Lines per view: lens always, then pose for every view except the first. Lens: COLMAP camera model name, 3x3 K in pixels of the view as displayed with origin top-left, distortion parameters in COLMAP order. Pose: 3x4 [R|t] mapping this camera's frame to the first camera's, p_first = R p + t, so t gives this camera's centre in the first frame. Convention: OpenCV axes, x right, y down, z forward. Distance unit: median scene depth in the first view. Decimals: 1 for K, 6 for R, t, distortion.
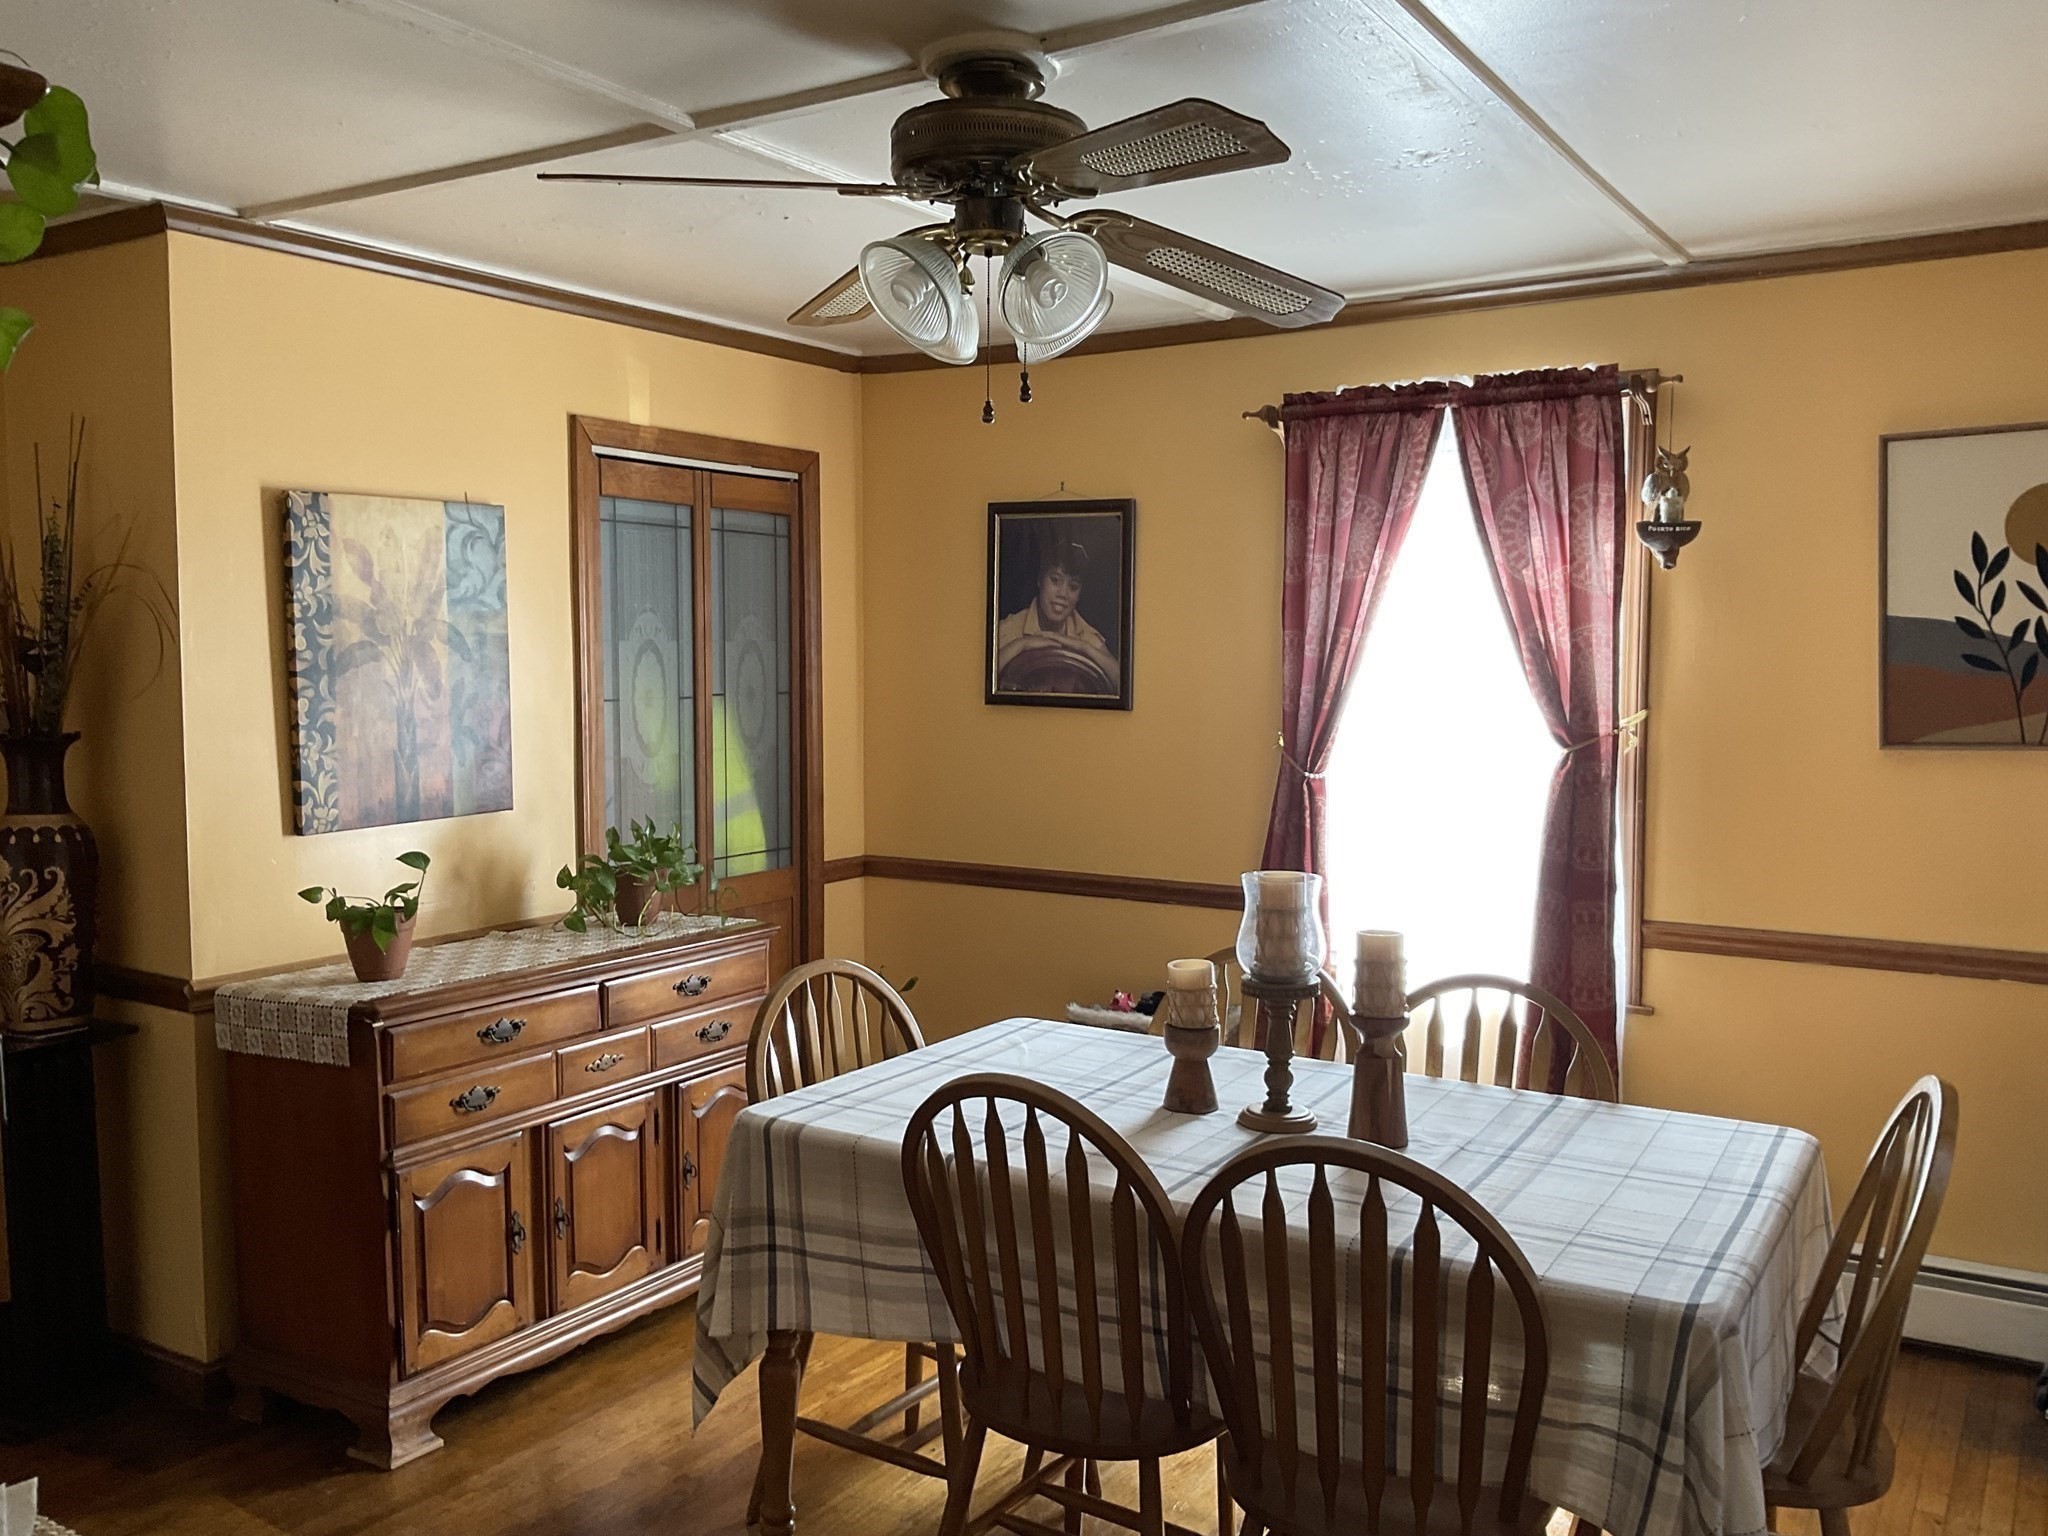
lens RADIAL K [[1738.5, 0, 1024.0], [0, 1738.5, 768.0], [0, 0, 1]] dist [0.102137, -0.014663]
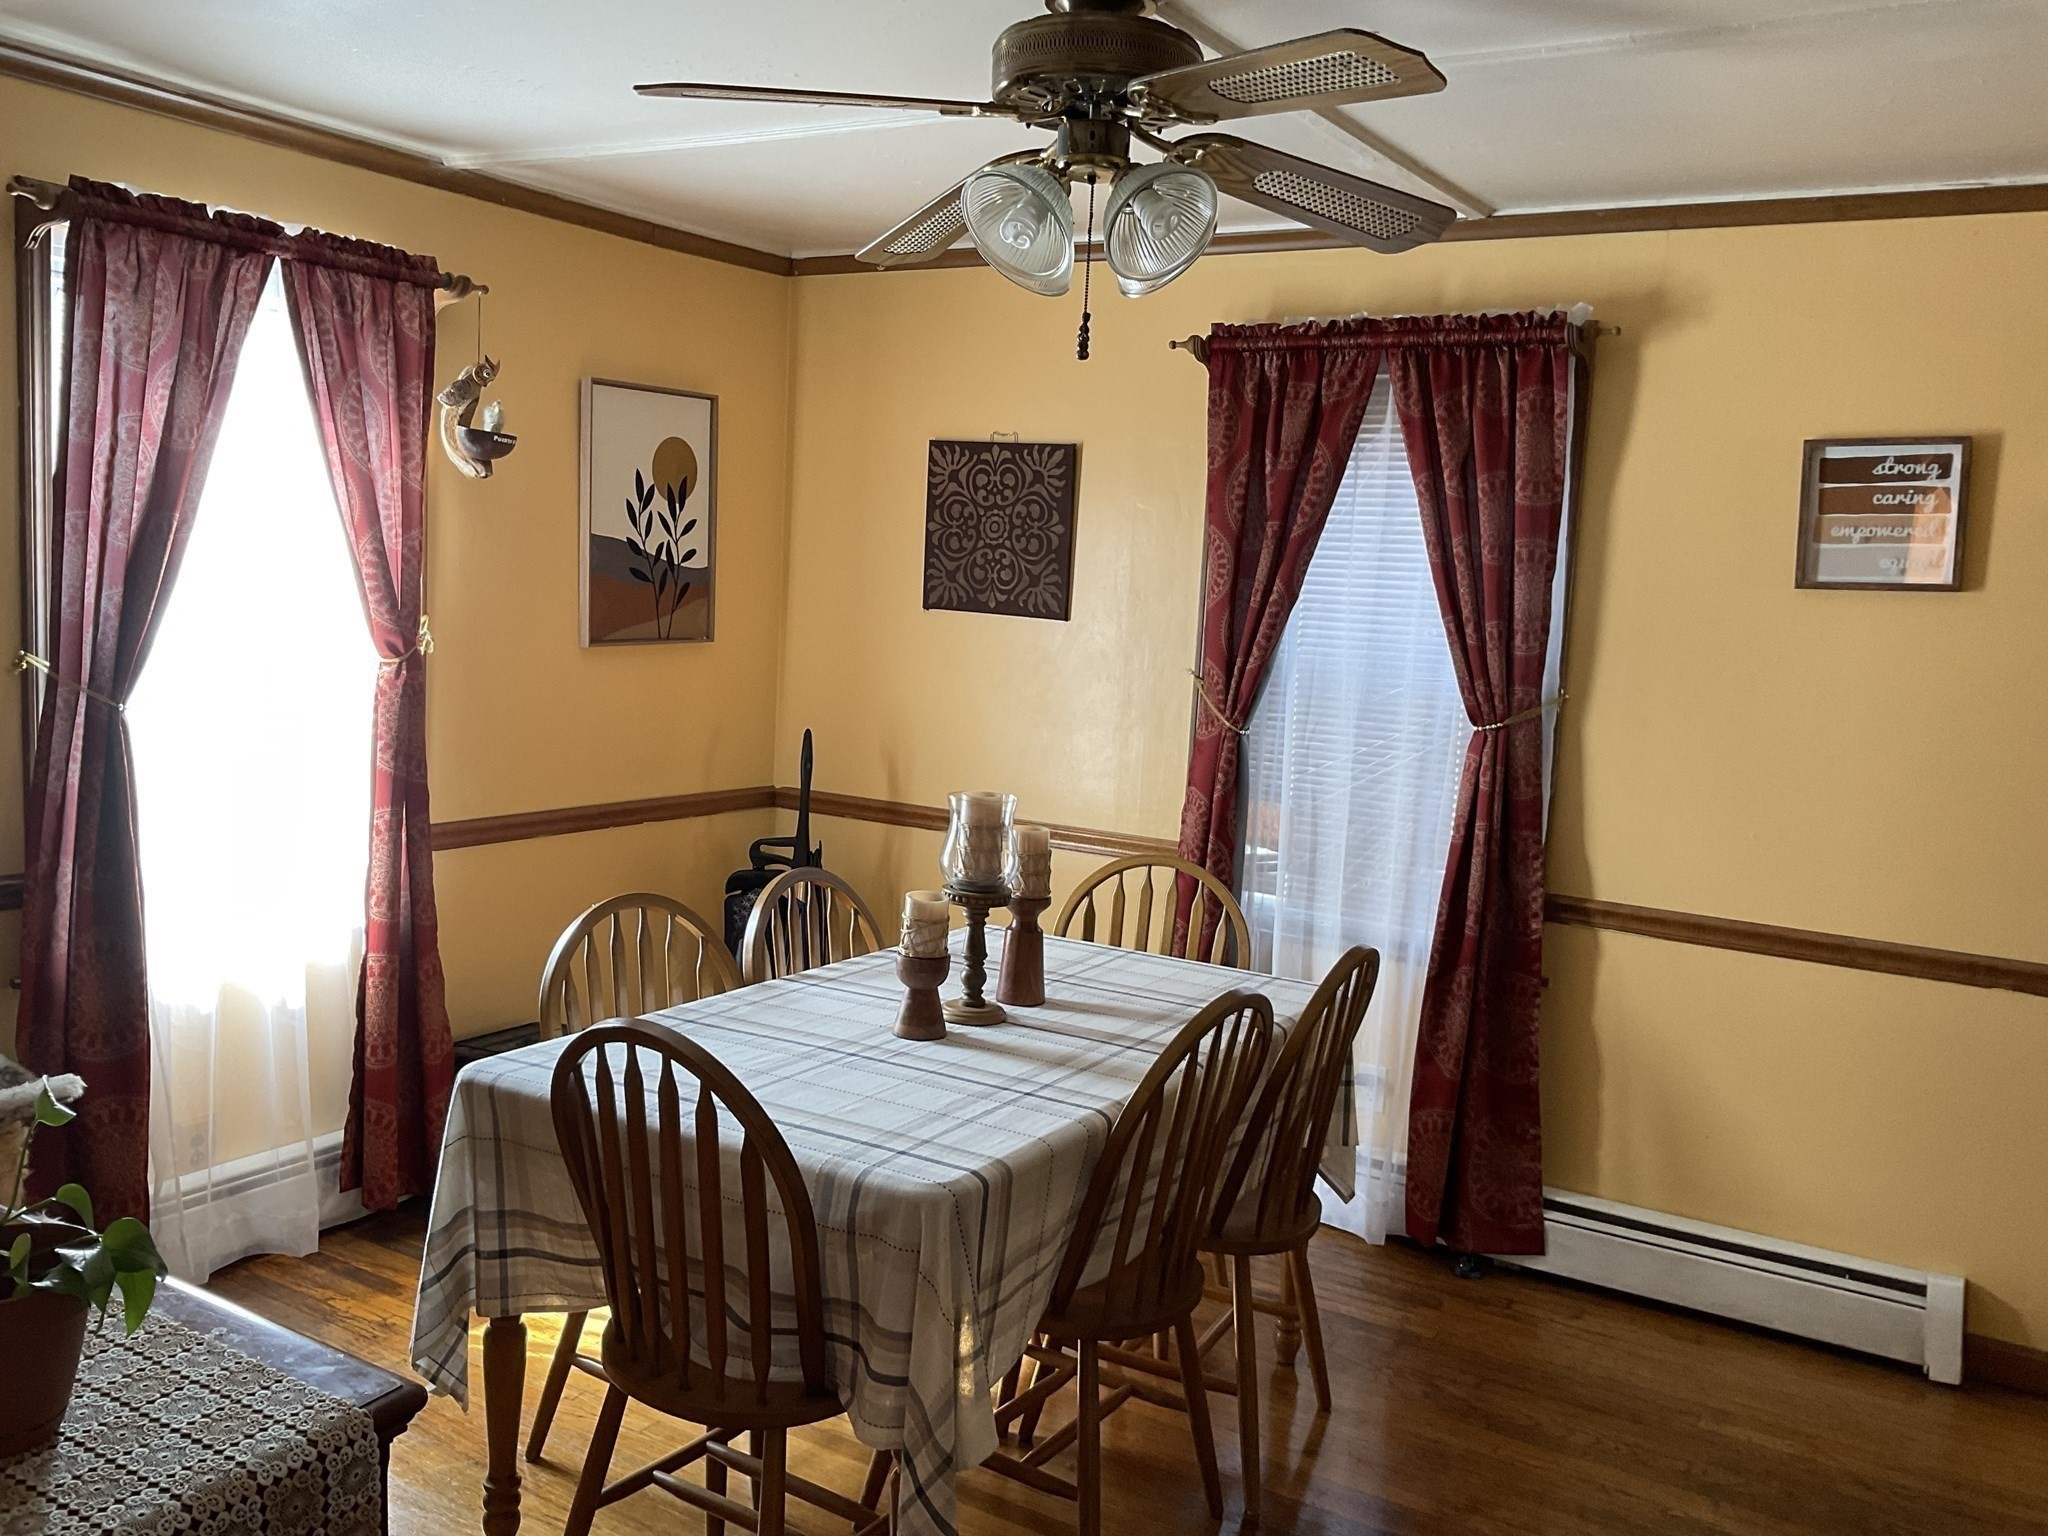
lens RADIAL K [[1760.2, 0, 1024.0], [0, 1760.2, 768.0], [0, 0, 1]] dist [0.035520, 0.002504]
pose [[-0.005092, -0.112440, 0.993645, -0.704329], [0.019473, 0.993459, 0.112519, -0.058336], [-0.999797, 0.019923, -0.002869, 0.734650]]
